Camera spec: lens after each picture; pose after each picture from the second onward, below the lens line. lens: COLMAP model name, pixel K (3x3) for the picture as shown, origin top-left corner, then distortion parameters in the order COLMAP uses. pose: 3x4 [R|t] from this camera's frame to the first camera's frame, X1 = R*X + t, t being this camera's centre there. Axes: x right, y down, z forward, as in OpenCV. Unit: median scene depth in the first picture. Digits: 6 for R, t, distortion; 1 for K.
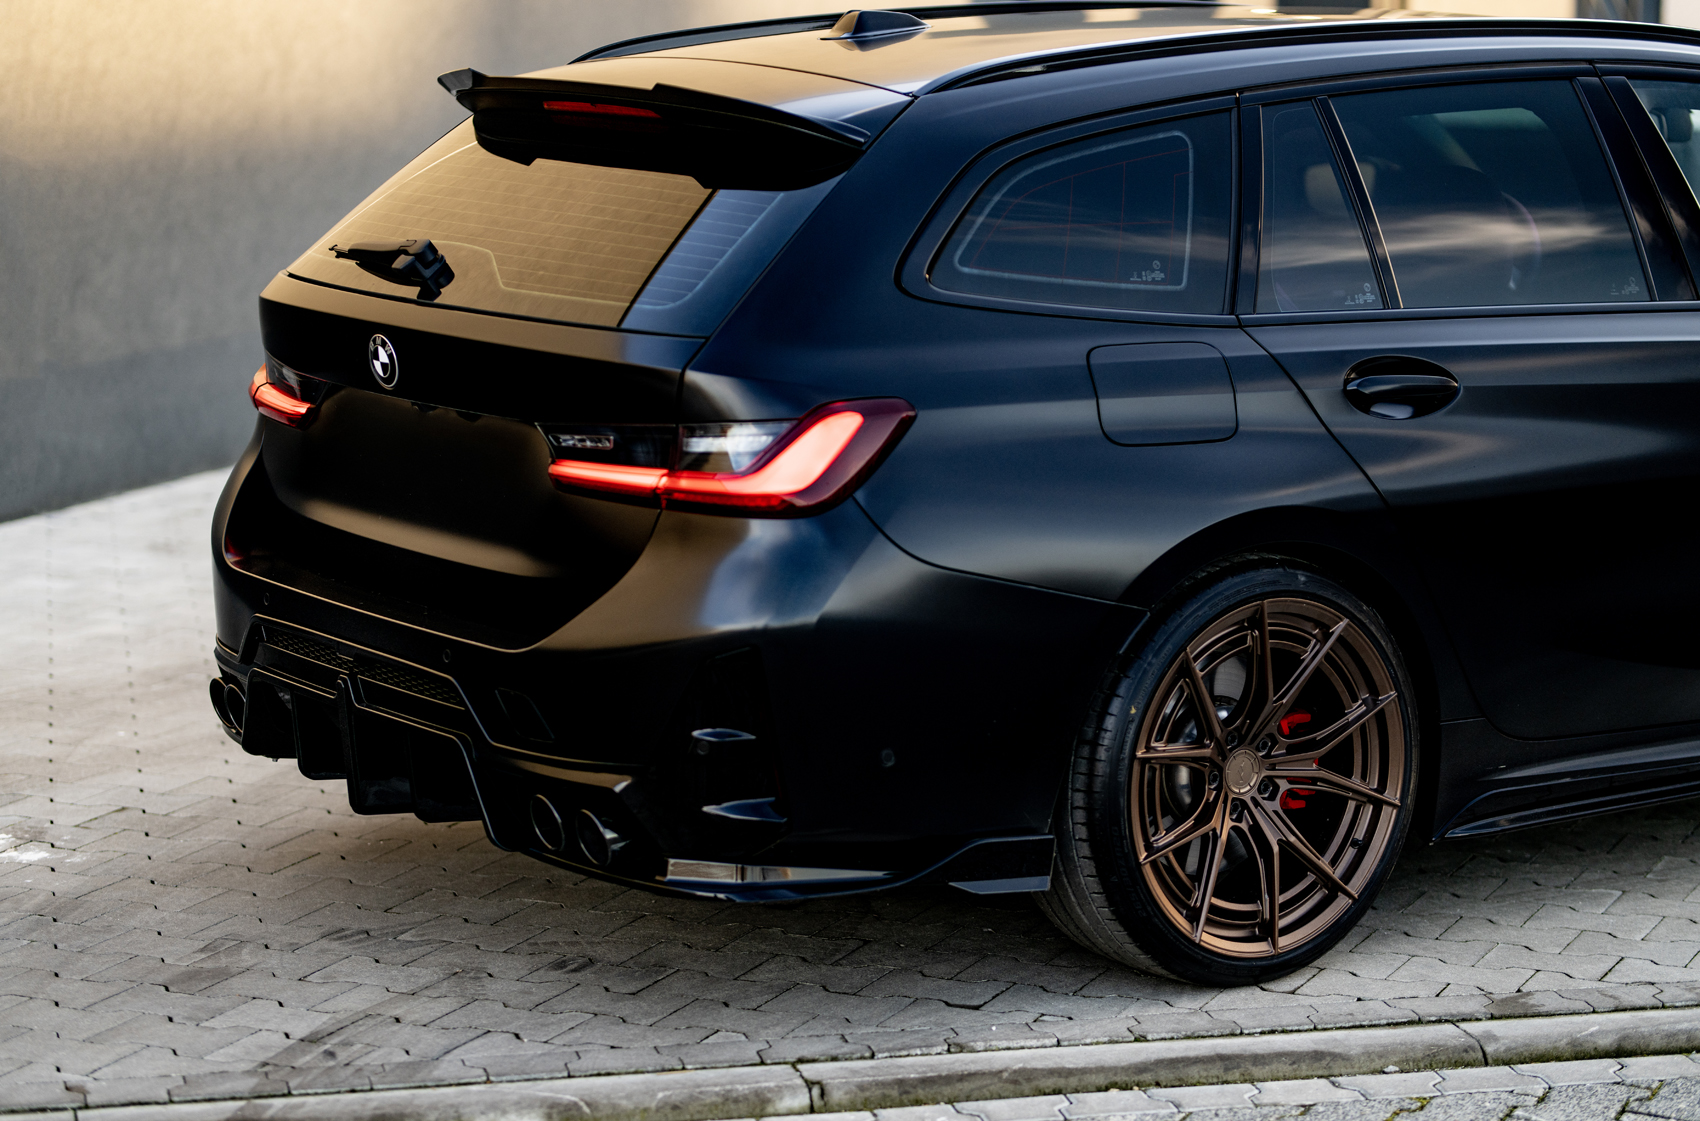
lens RADIAL K [[3908.9, 0, 850.0], [0, 3908.9, 560.5], [0, 0, 1]] dist [-0.023478, -0.262430]
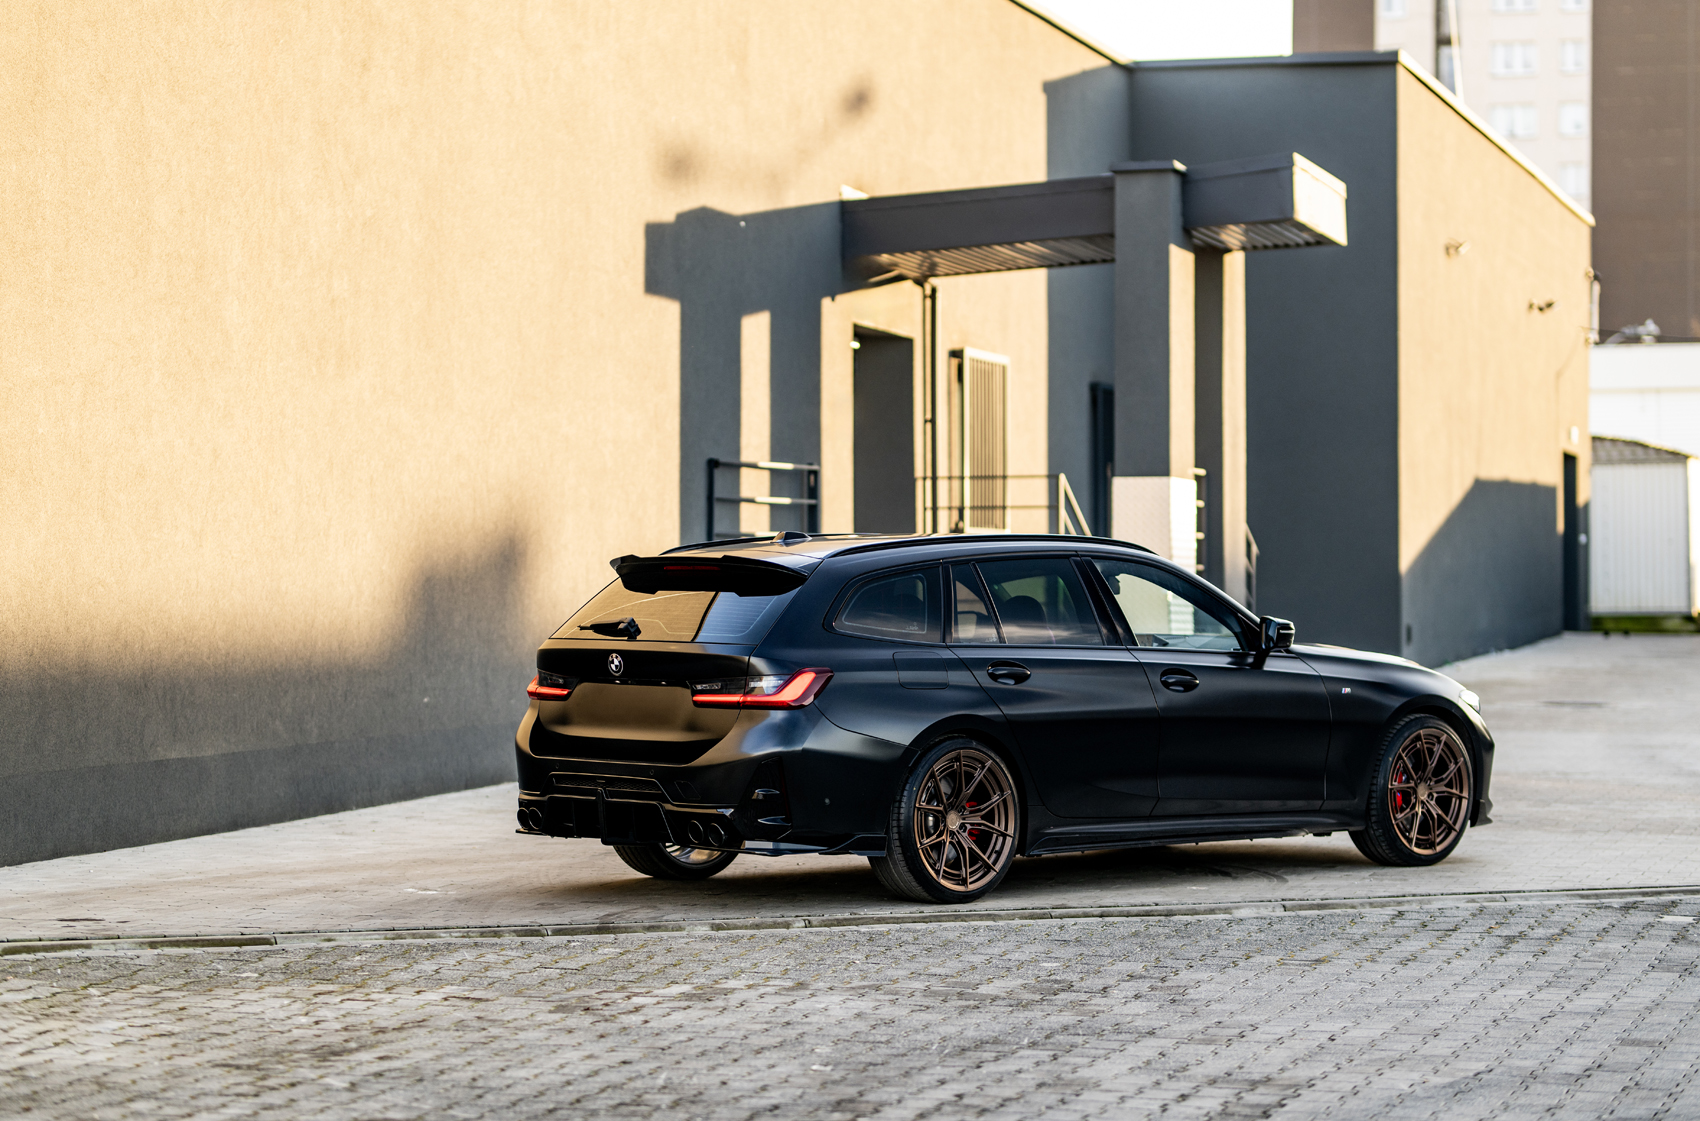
lens RADIAL K [[3908.9, 0, 850.0], [0, 3908.9, 560.5], [0, 0, 1]] dist [-0.023478, -0.262430]
pose [[0.990948, -0.004965, 0.134158, -0.310629], [0.026811, 0.986504, -0.161527, 0.299254], [-0.131545, 0.163662, 0.977707, -1.530278]]
